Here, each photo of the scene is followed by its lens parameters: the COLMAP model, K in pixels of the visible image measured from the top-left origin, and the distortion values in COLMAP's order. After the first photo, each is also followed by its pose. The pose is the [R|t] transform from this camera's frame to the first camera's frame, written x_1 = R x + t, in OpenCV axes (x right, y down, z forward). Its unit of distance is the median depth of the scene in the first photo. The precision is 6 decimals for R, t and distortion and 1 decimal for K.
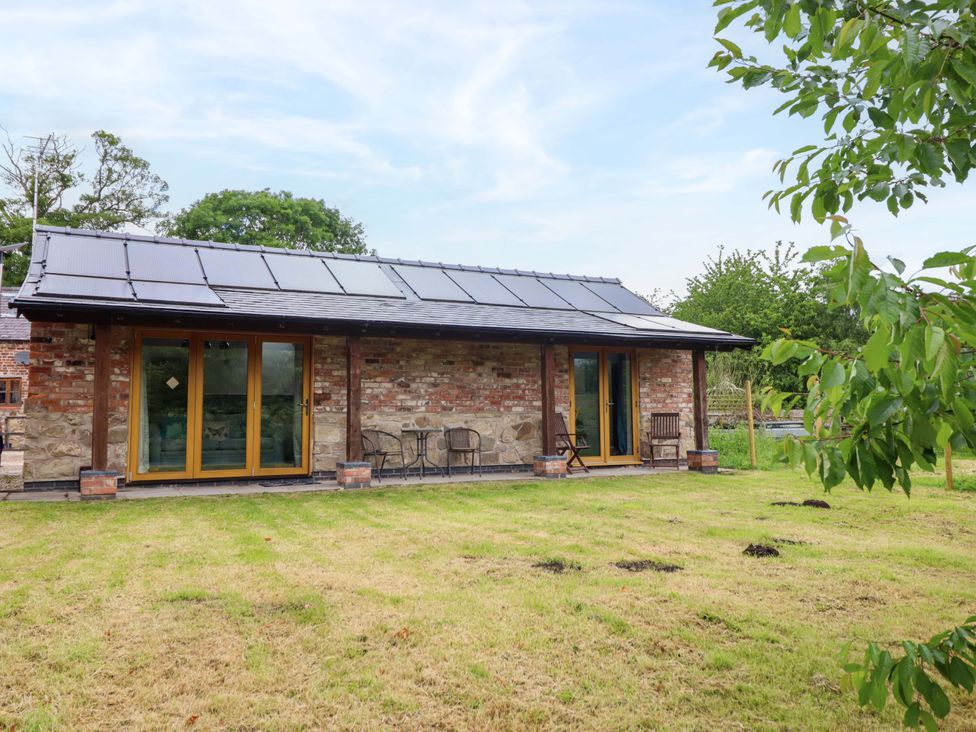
lens RADIAL K [[760.3, 0, 489.0], [0, 760.3, 354.2], [0, 0, 1]] dist [0.006261, -0.005345]
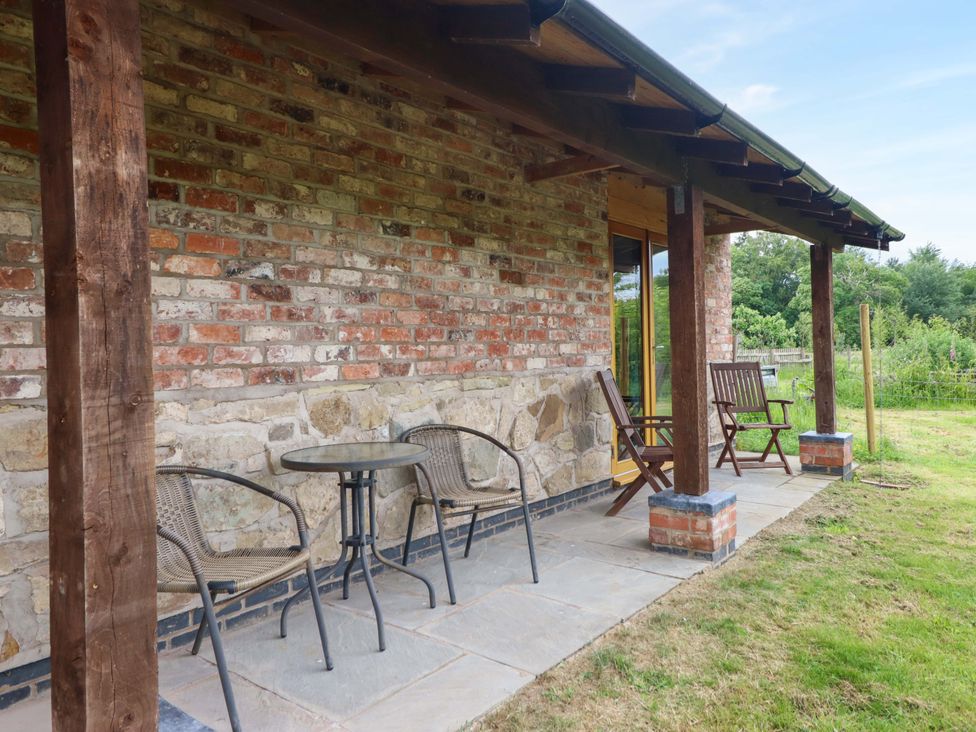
lens RADIAL K [[684.8, 0, 488.1], [0, 684.8, 350.0], [0, 0, 1]] dist [0.004316, -0.001690]
pose [[0.916001, -0.010013, 0.401051, -0.136640], [-0.022169, 0.996897, 0.075524, 0.040281], [-0.400562, -0.078072, 0.912937, 0.713149]]
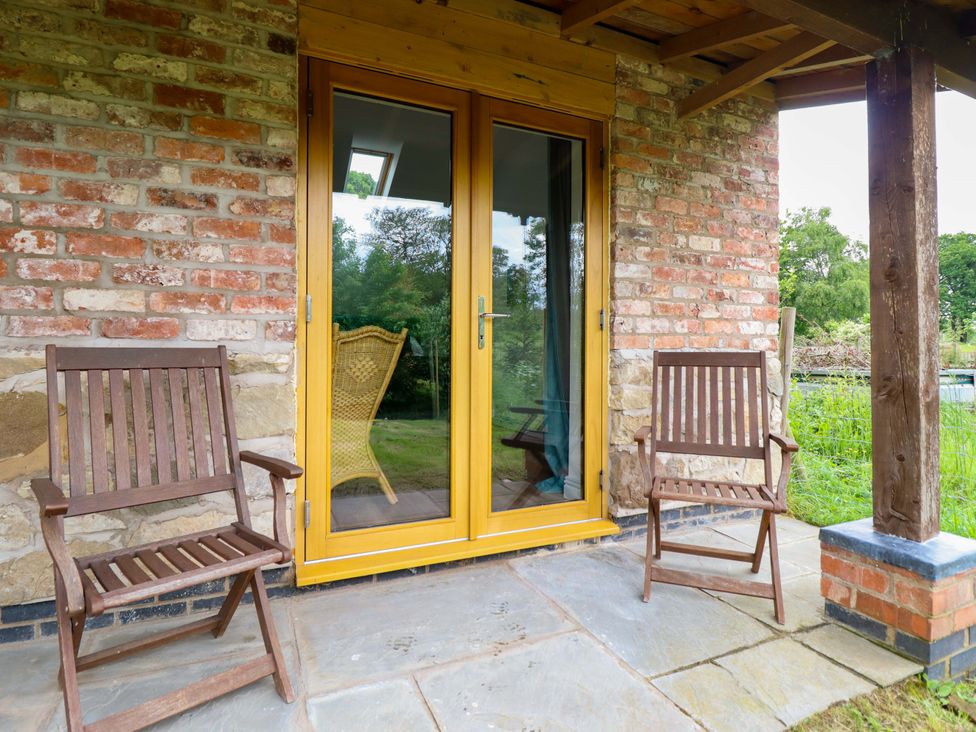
lens RADIAL K [[519.4, 0, 486.0], [0, 519.4, 350.5], [0, 0, 1]] dist [-0.000308, -0.013311]
pose [[0.997921, 0.013566, -0.063010, 0.187415], [-0.008124, 0.996276, 0.085835, 0.069663], [0.063940, -0.085145, 0.994315, 0.922042]]
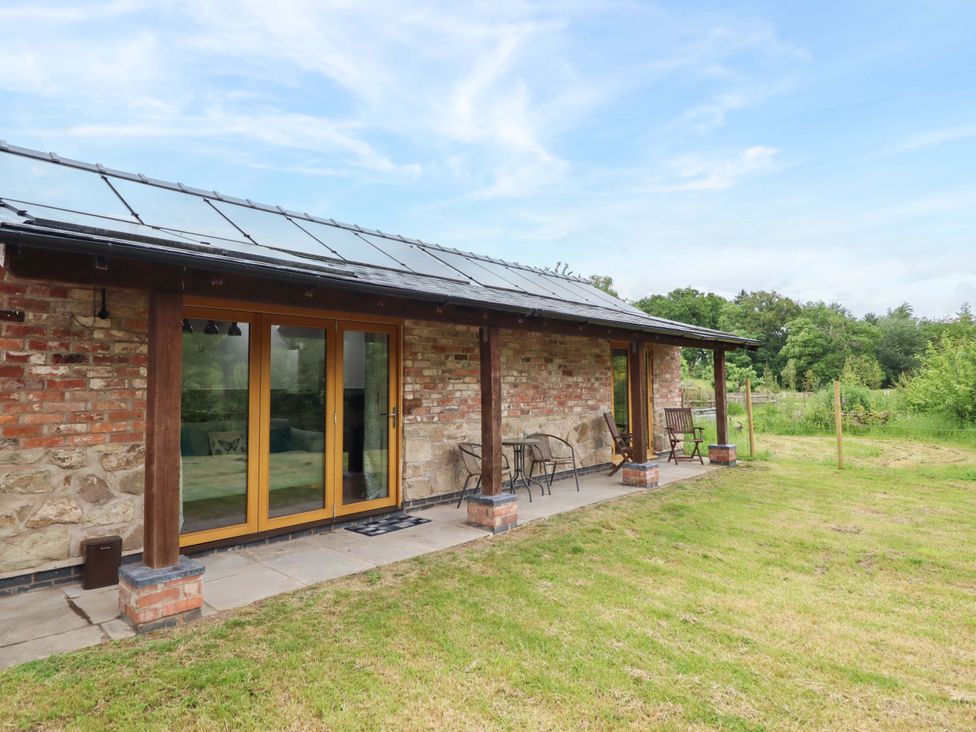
lens RADIAL K [[562.1, 0, 488.7], [0, 562.1, 351.9], [0, 0, 1]] dist [0.001323, -0.013150]
pose [[0.942544, 0.021226, 0.333408, -0.312086], [-0.028726, 0.999433, 0.017582, -0.007872], [-0.332846, -0.026149, 0.942619, 0.403202]]
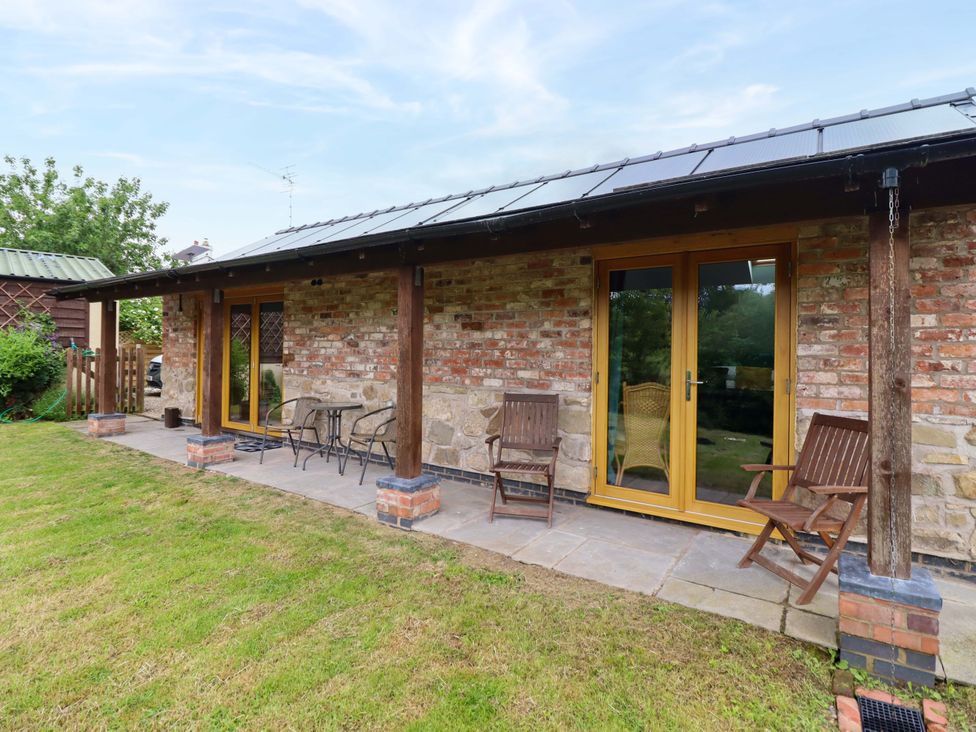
lens RADIAL K [[503.8, 0, 489.5], [0, 503.8, 351.0], [0, 0, 1]] dist [-0.000098, -0.013980]
pose [[0.477361, 0.015961, -0.878562, 0.399491], [0.059008, 0.996996, 0.050175, 0.029258], [0.876724, -0.075793, 0.474985, 0.852121]]
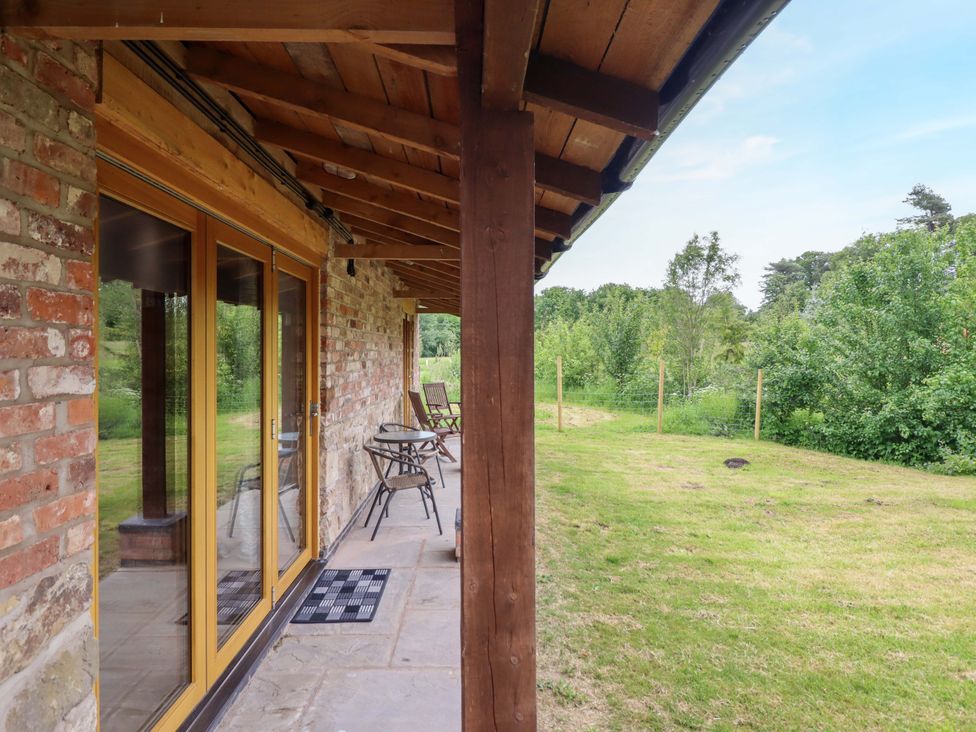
lens RADIAL K [[562.1, 0, 488.7], [0, 562.1, 351.9], [0, 0, 1]] dist [0.001323, -0.013150]
pose [[0.435102, 0.010418, 0.900321, -0.465281], [-0.082359, 0.996202, 0.028274, 0.009086], [-0.896606, -0.086451, 0.434308, 0.692281]]
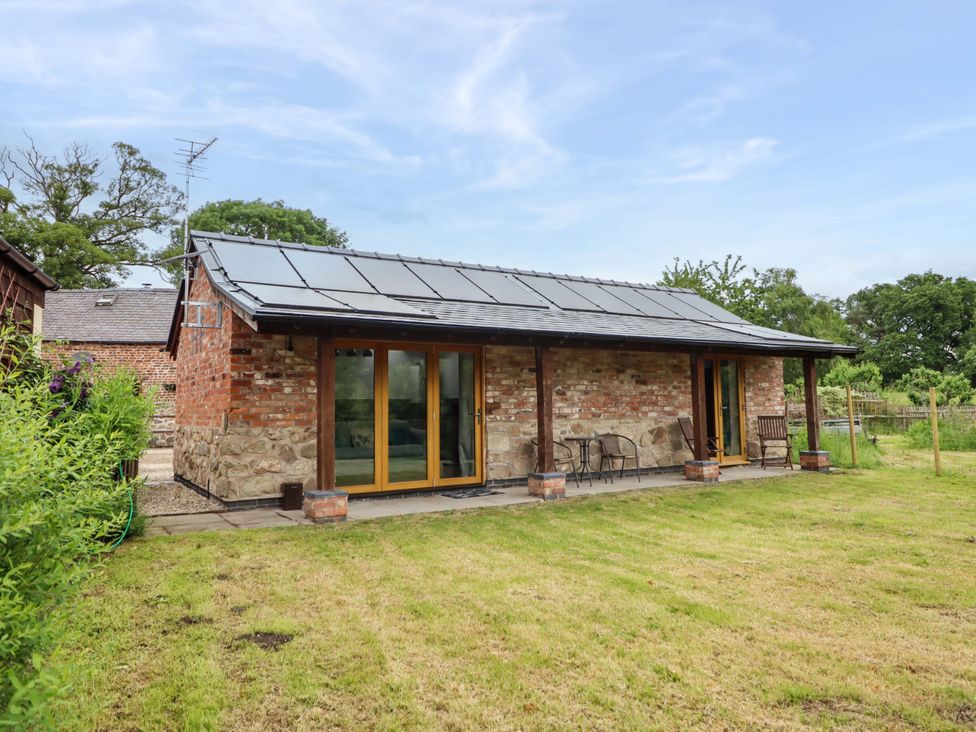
lens RADIAL K [[665.1, 0, 493.2], [0, 665.1, 349.4], [0, 0, 1]] dist [-0.000904, -0.002384]
pose [[0.996244, 0.002494, 0.086559, -0.273056], [-0.002490, 0.999997, -0.000150, -0.017486], [-0.086559, -0.000066, 0.996247, 0.110772]]
